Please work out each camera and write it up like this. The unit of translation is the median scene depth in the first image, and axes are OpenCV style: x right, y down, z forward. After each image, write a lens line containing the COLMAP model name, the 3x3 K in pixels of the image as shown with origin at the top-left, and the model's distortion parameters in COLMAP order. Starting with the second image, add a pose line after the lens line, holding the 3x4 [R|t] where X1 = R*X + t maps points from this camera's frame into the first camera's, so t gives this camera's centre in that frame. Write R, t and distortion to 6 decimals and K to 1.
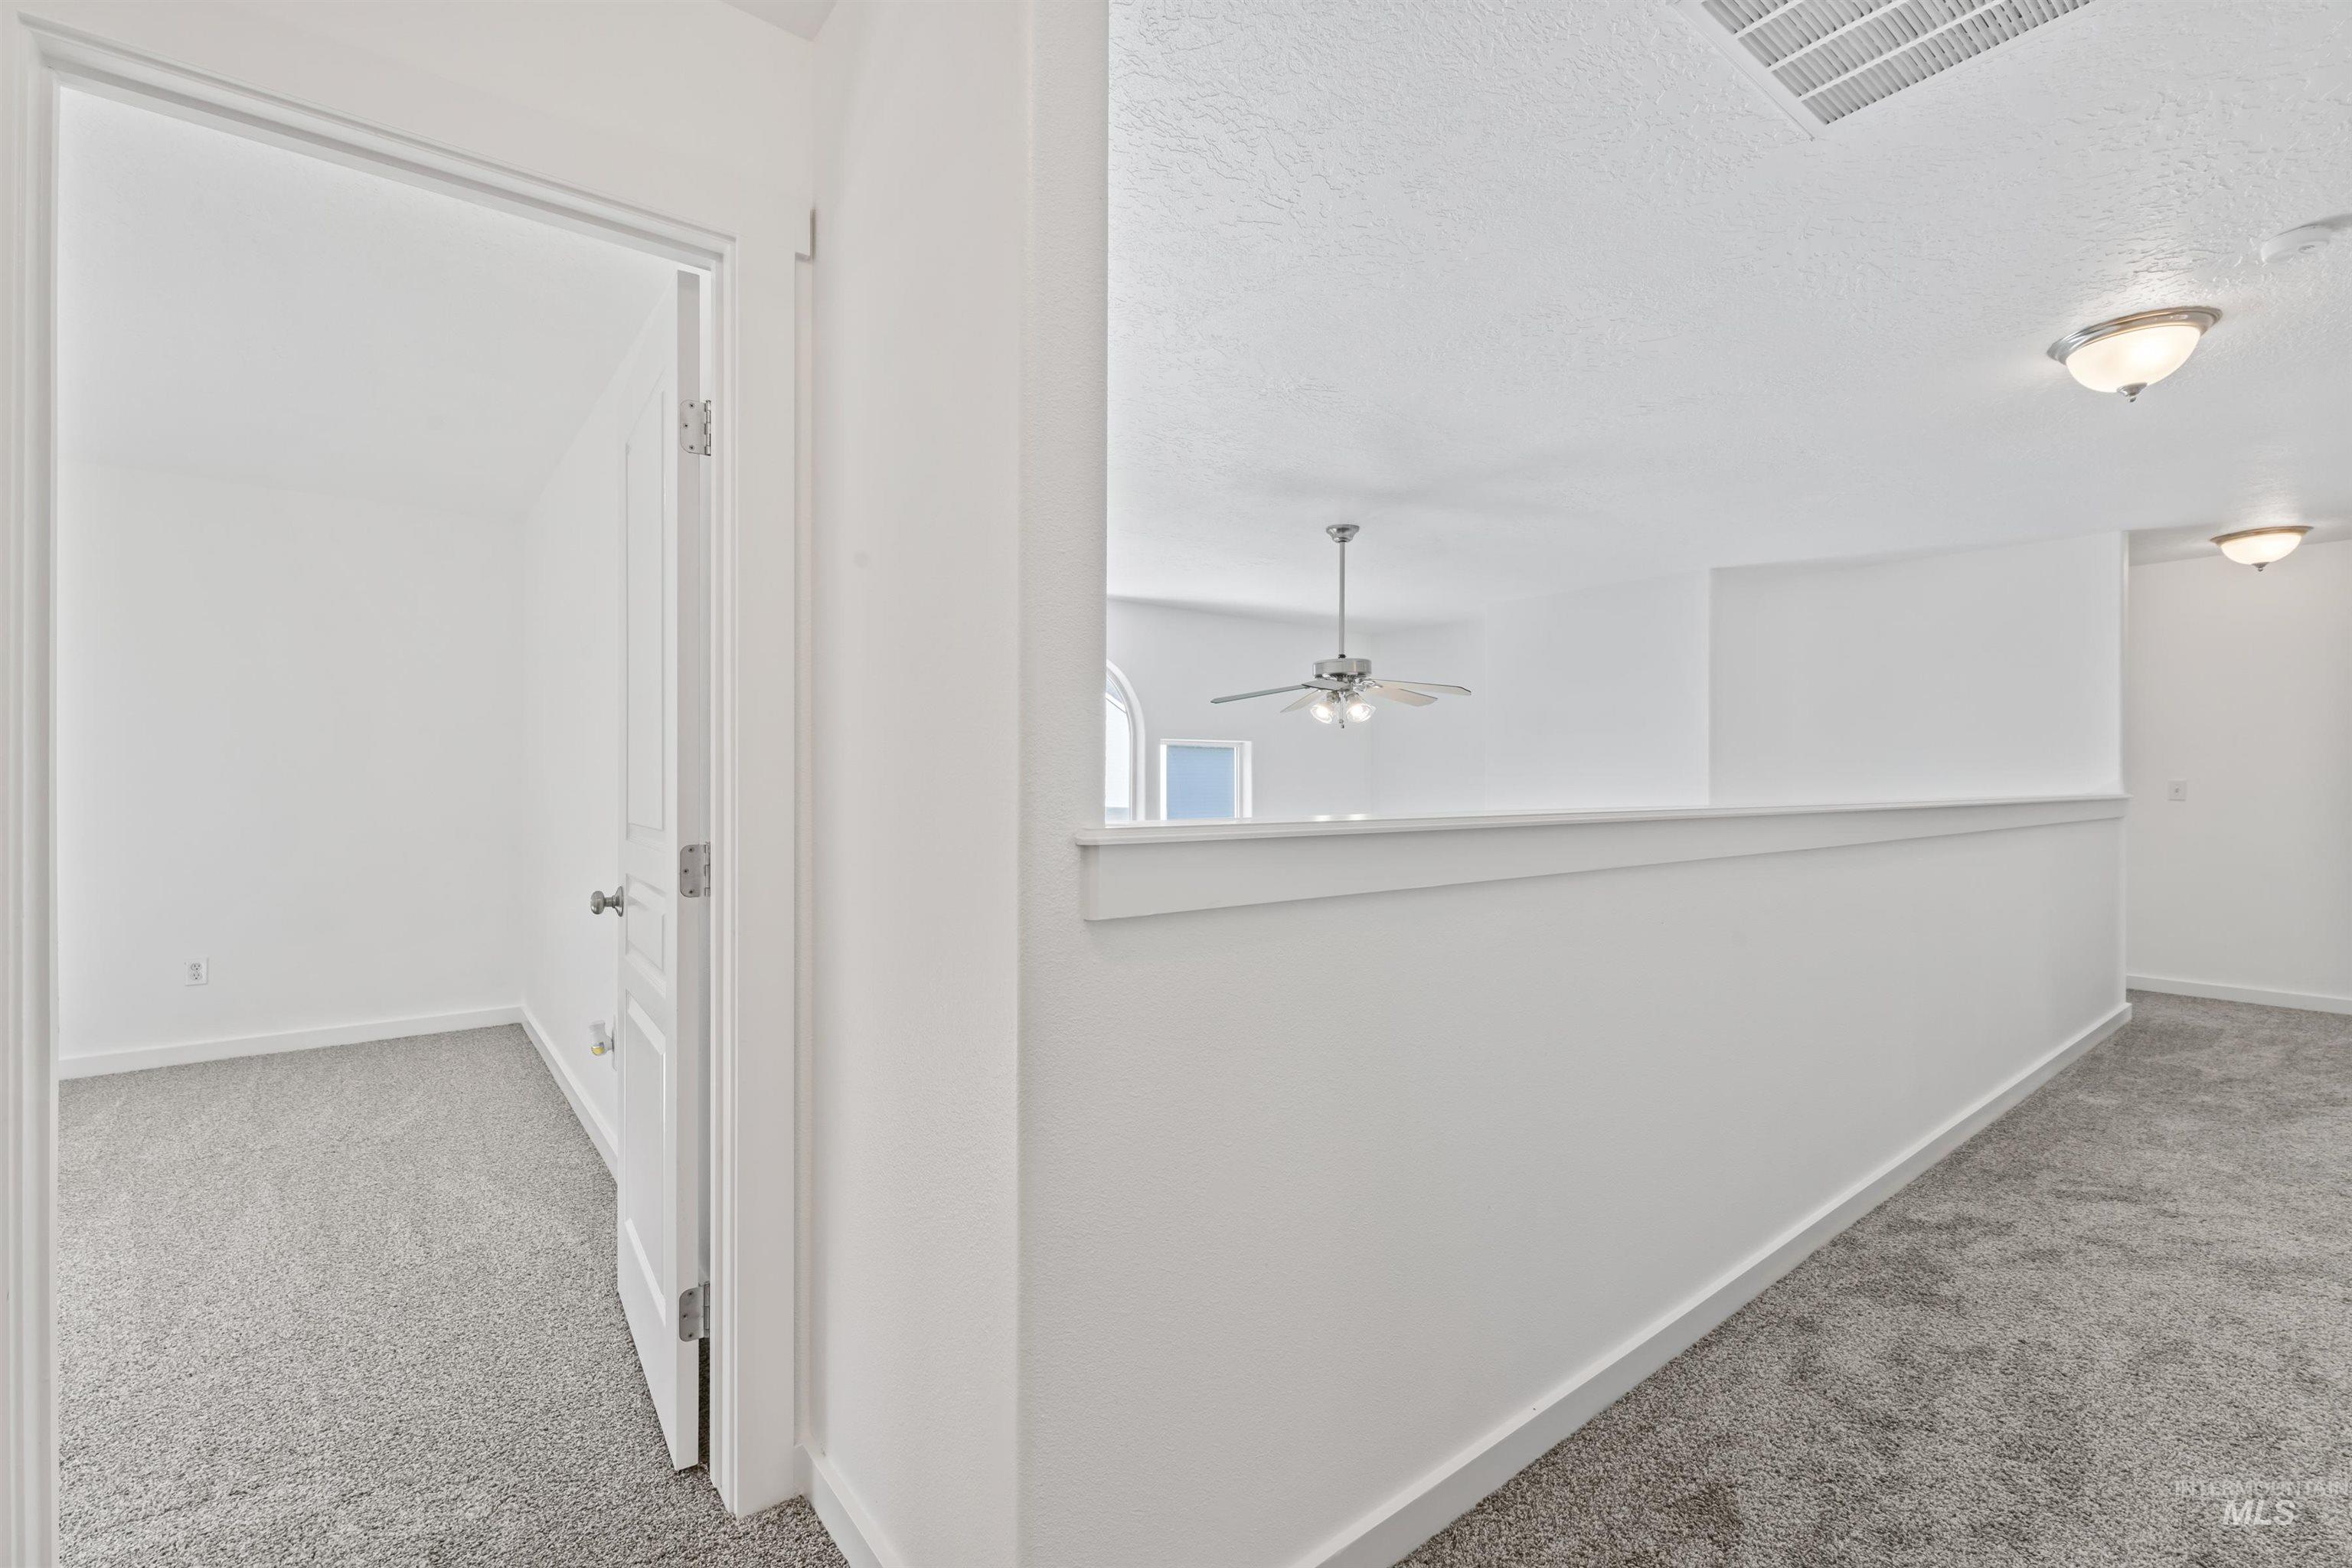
lens RADIAL K [[997.8, 0, 1202.7], [0, 997.8, 782.4], [0, 0, 1]] dist [-0.000291, 0.000095]
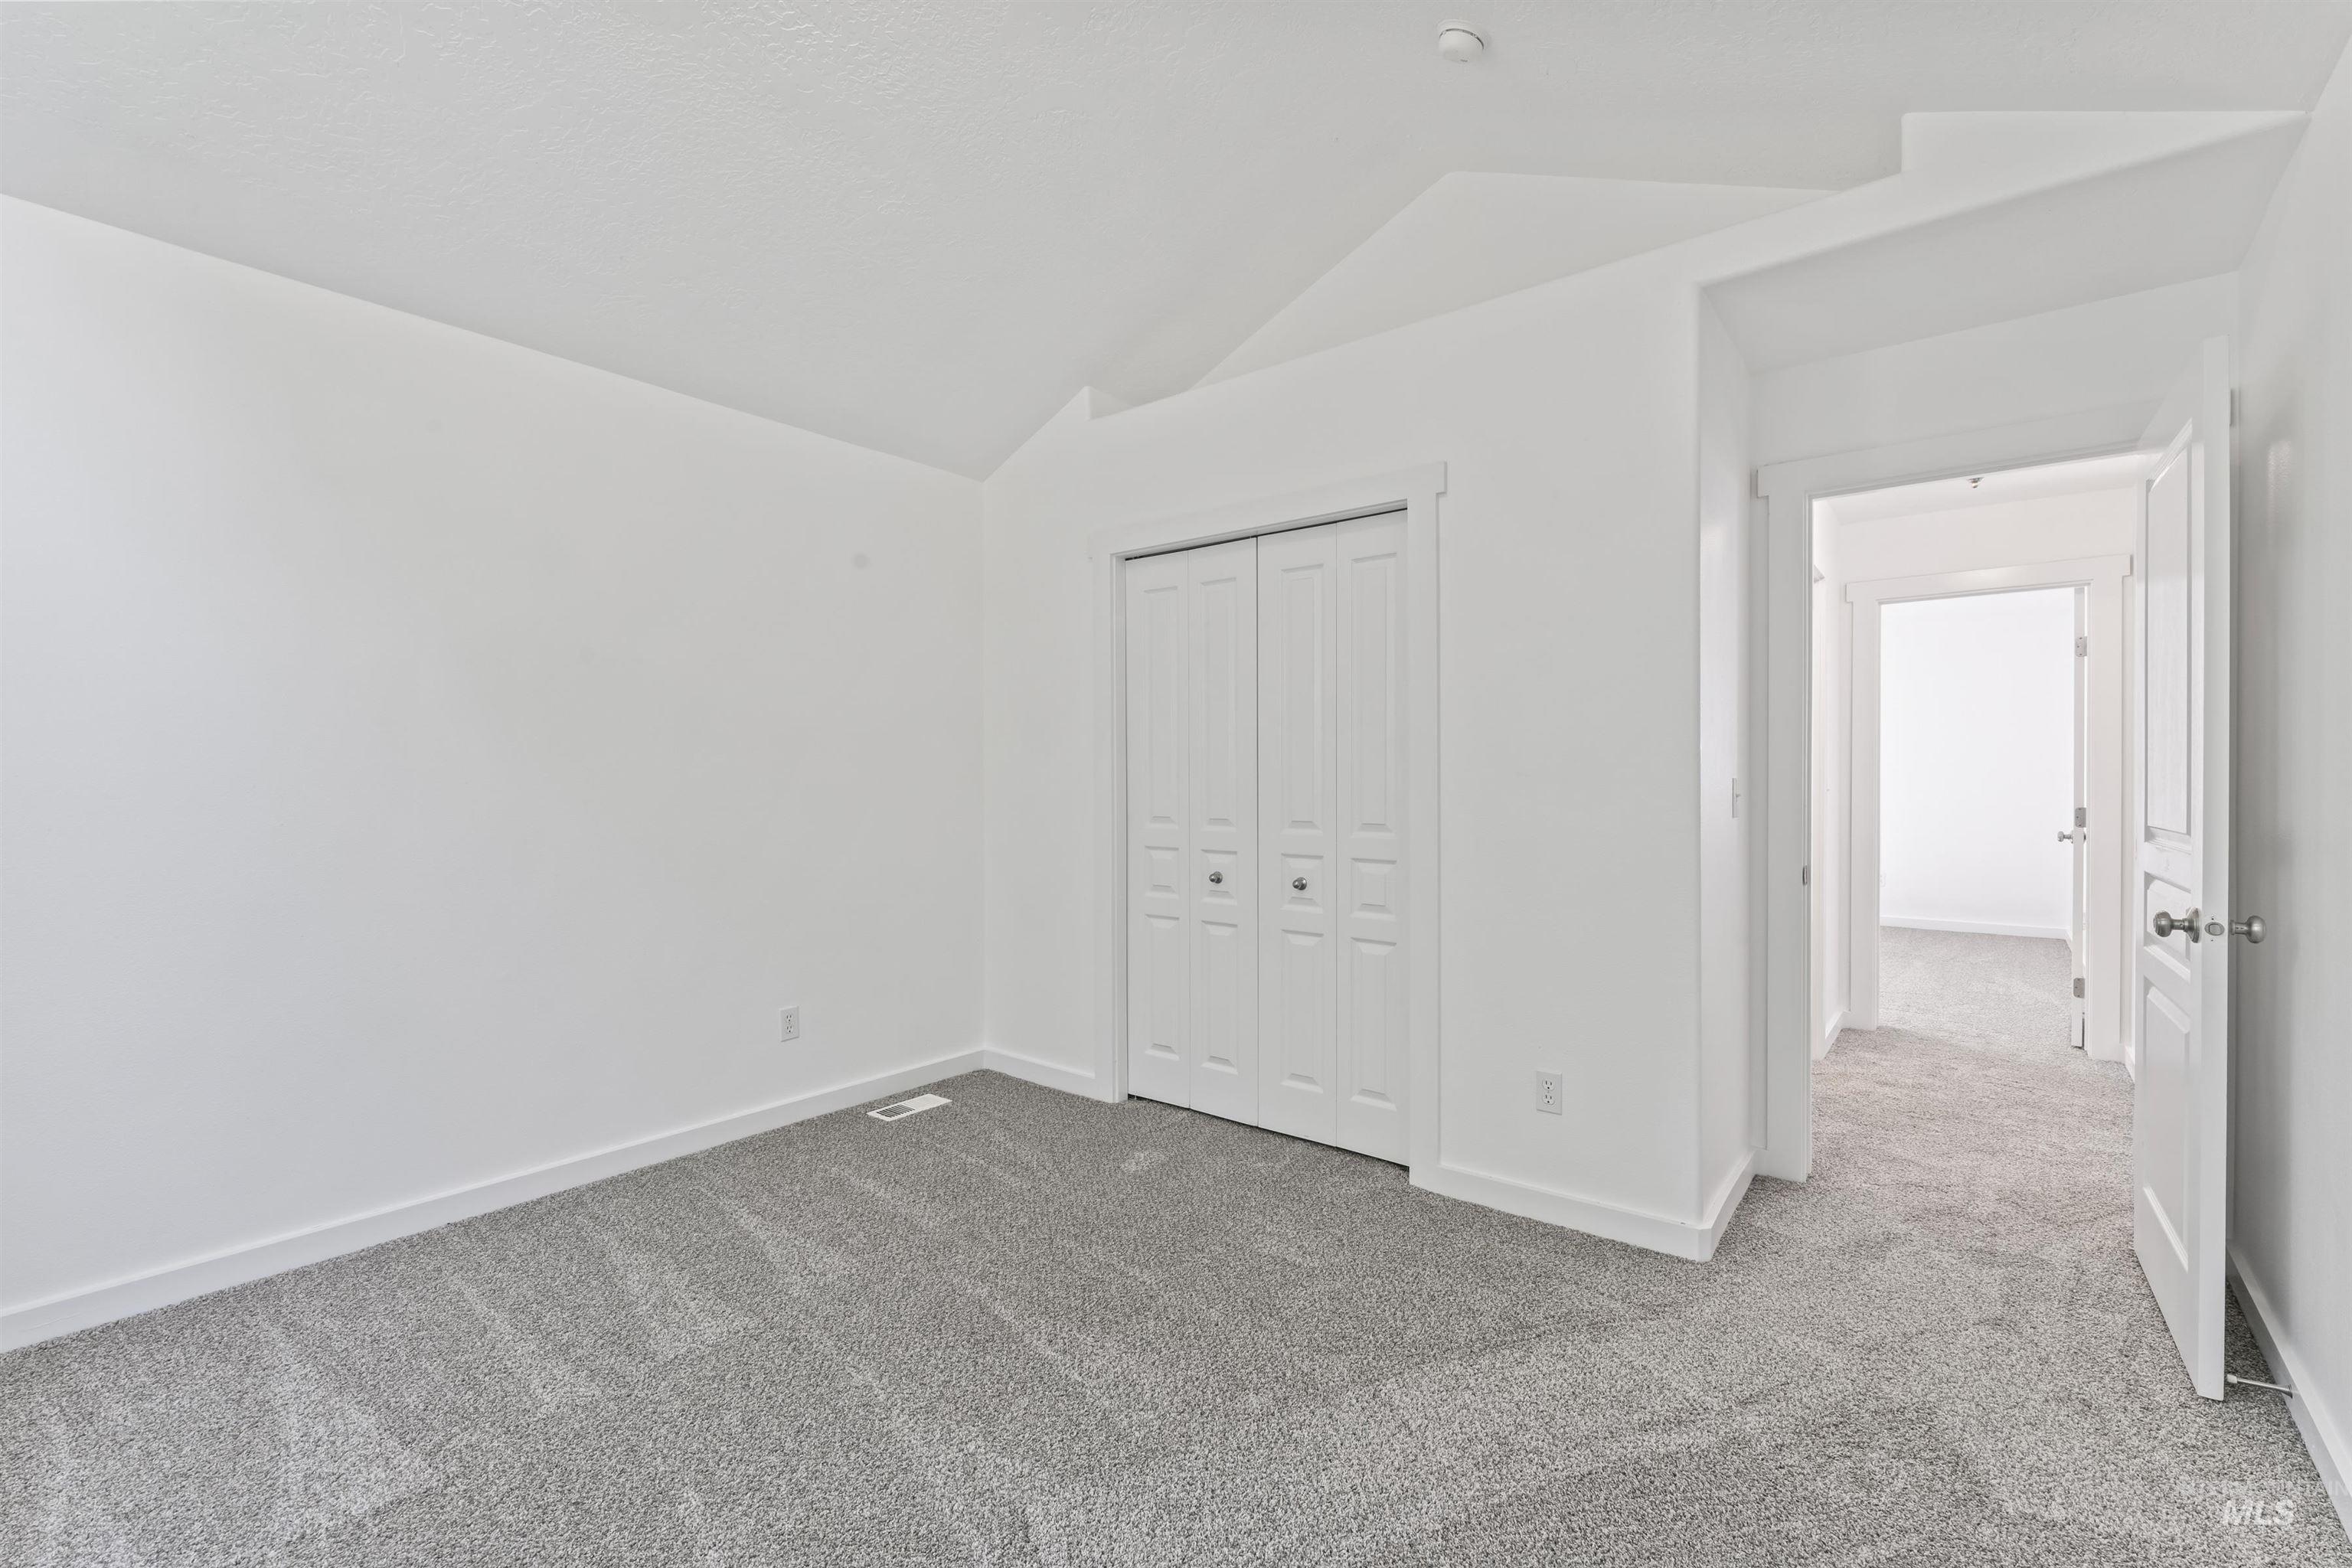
lens RADIAL K [[997.8, 0, 1202.7], [0, 997.8, 782.4], [0, 0, 1]] dist [-0.000291, 0.000095]
pose [[0.256996, -0.000718, -0.966412, 1.487220], [0.001591, 0.999999, -0.000320, 0.009469], [0.966411, -0.001456, 0.256997, -1.989050]]
